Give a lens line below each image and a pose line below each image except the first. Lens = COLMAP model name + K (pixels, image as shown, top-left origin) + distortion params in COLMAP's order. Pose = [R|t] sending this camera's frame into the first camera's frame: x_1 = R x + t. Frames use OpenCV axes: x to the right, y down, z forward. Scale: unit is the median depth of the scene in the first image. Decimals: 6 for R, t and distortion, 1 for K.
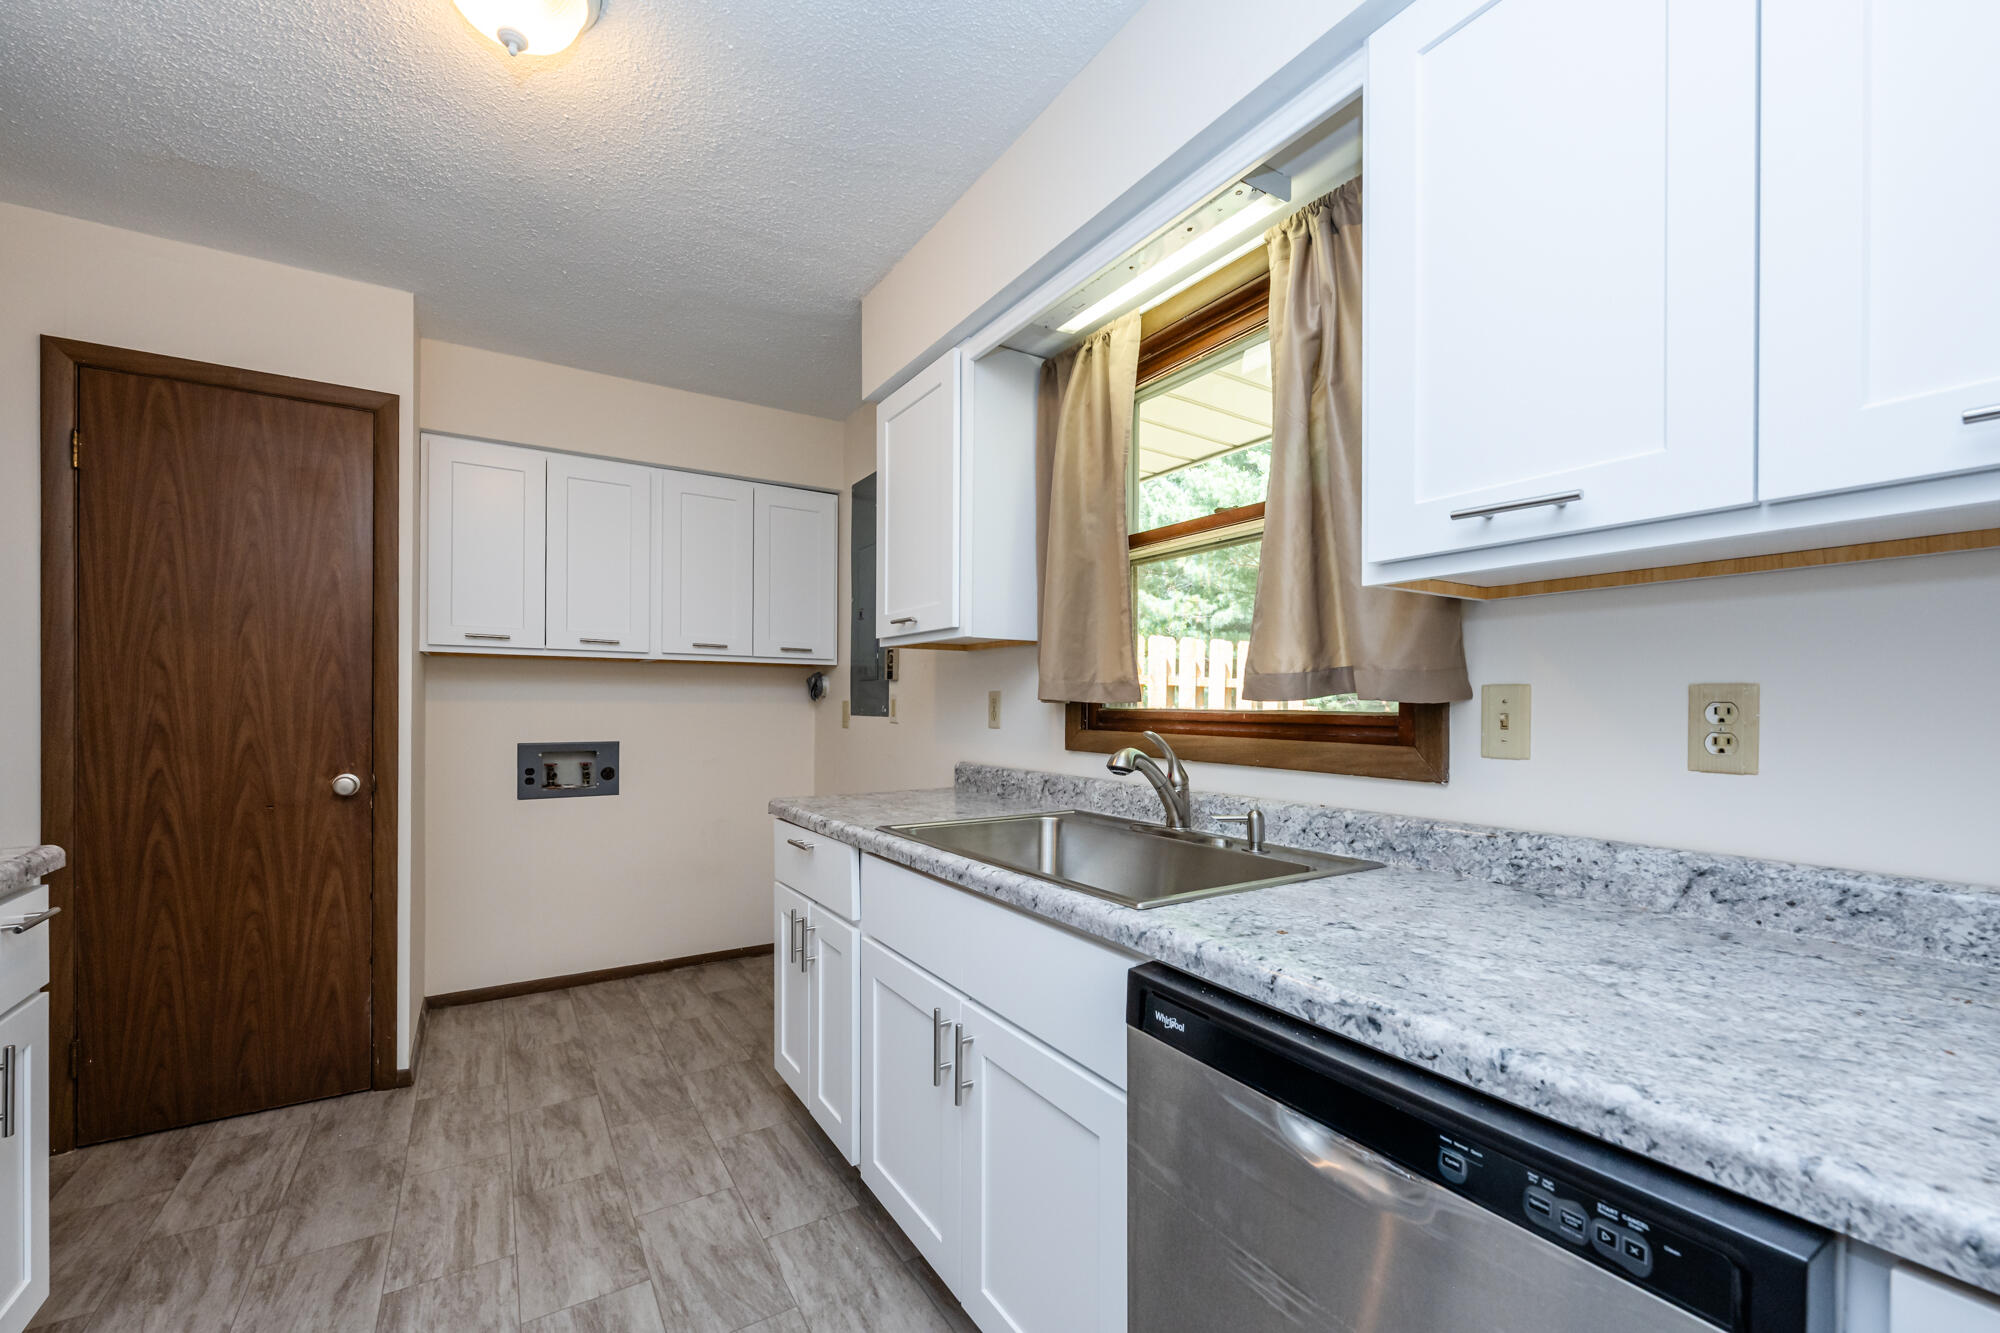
lens RADIAL K [[813.3, 0, 999.7], [0, 813.3, 703.2], [0, 0, 1]] dist [0.003402, 0.001612]
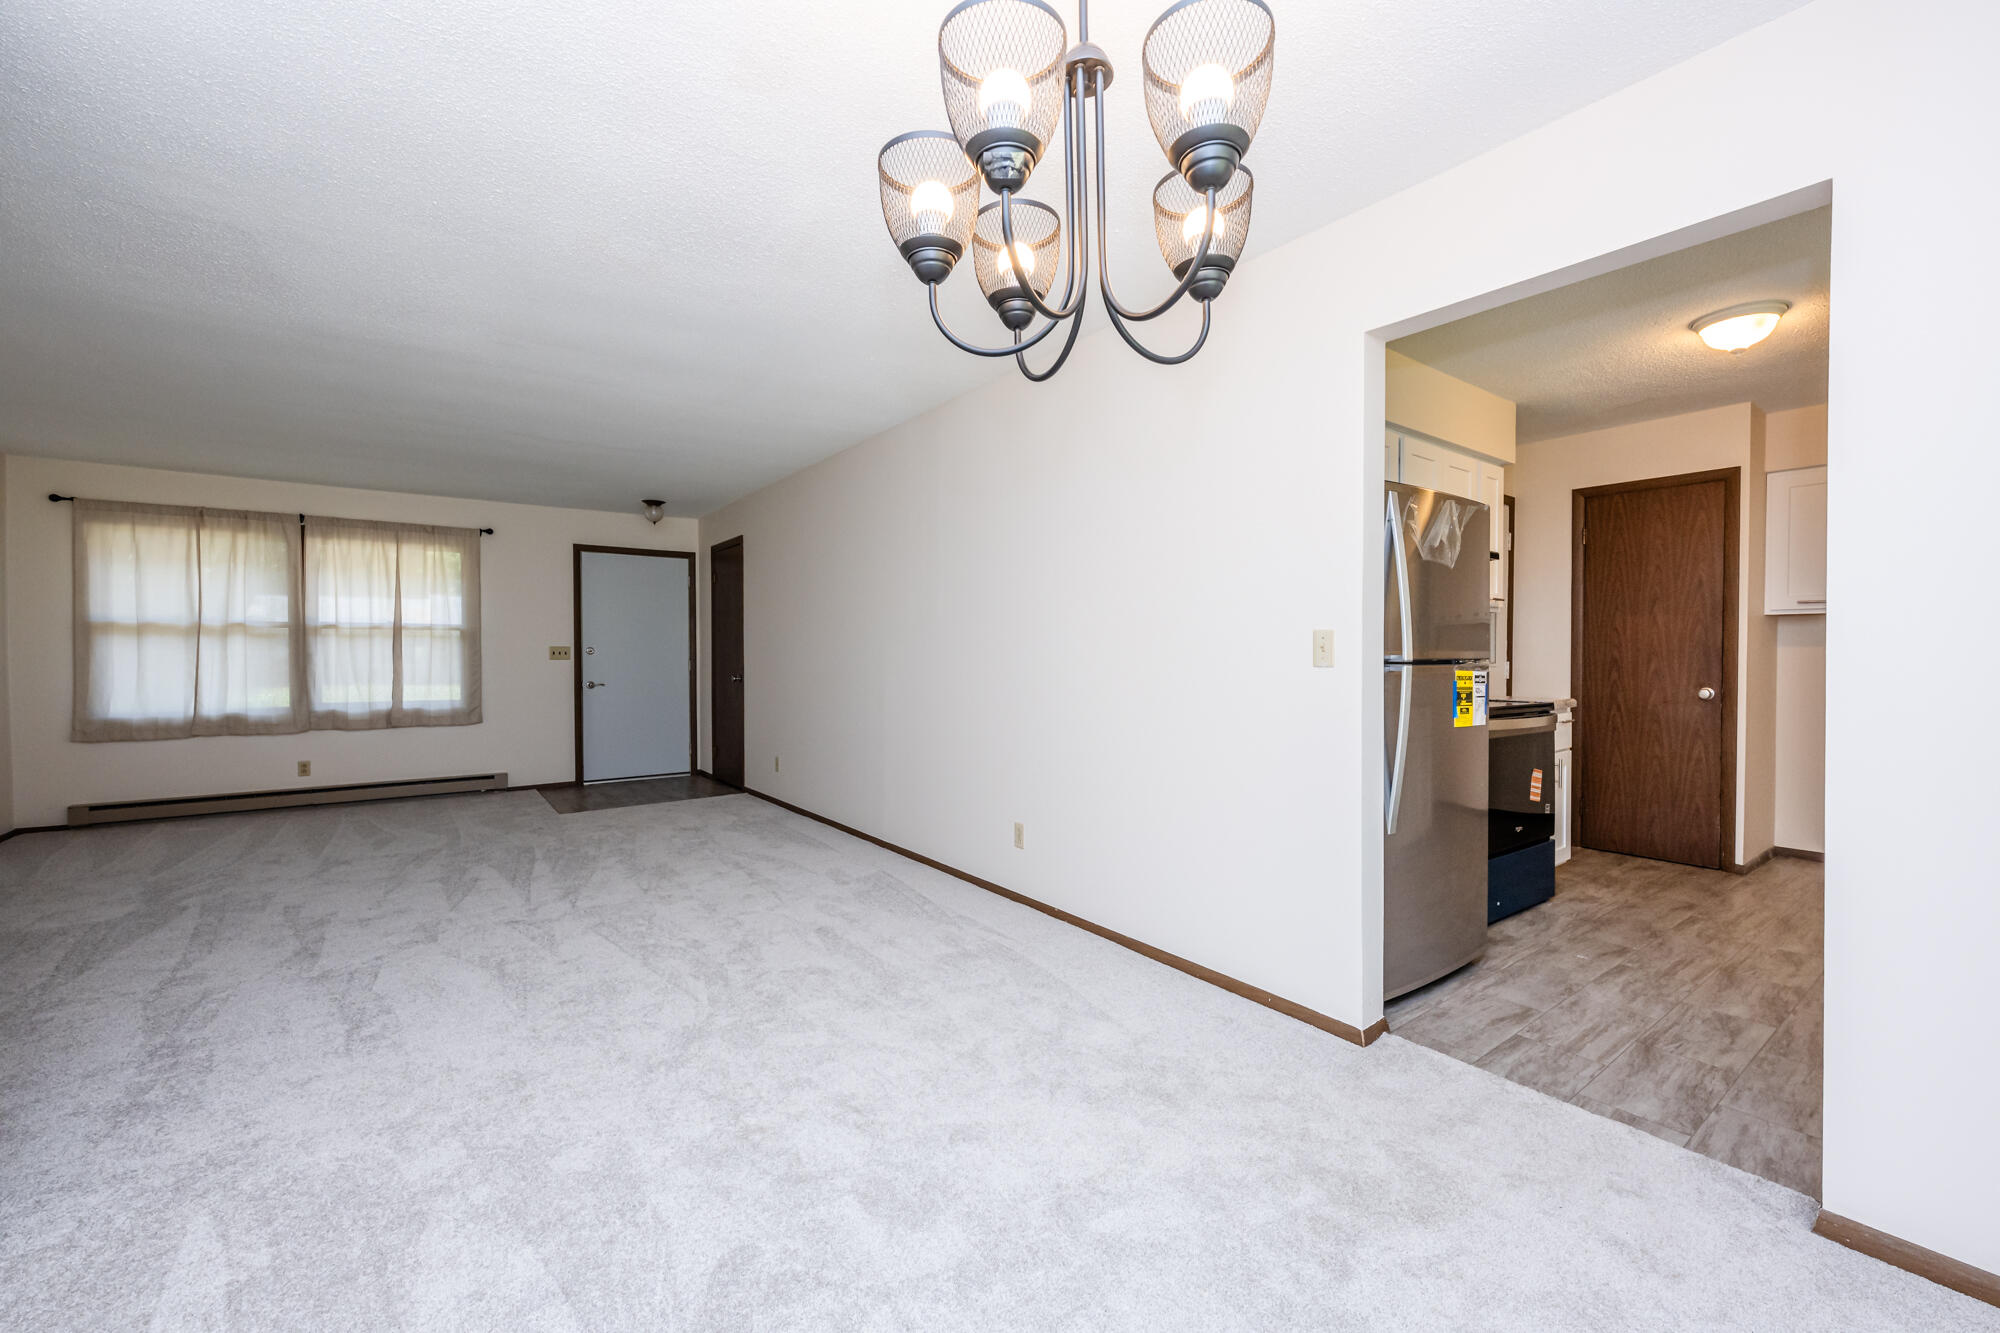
lens RADIAL K [[813.3, 0, 990.1], [0, 813.3, 658.6], [0, 0, 1]] dist [0.003402, 0.001612]
pose [[0.086356, 0.004561, -0.996254, 0.873904], [-0.005240, 0.999978, 0.004124, 0.025088], [0.996251, 0.004864, 0.086378, -0.741559]]
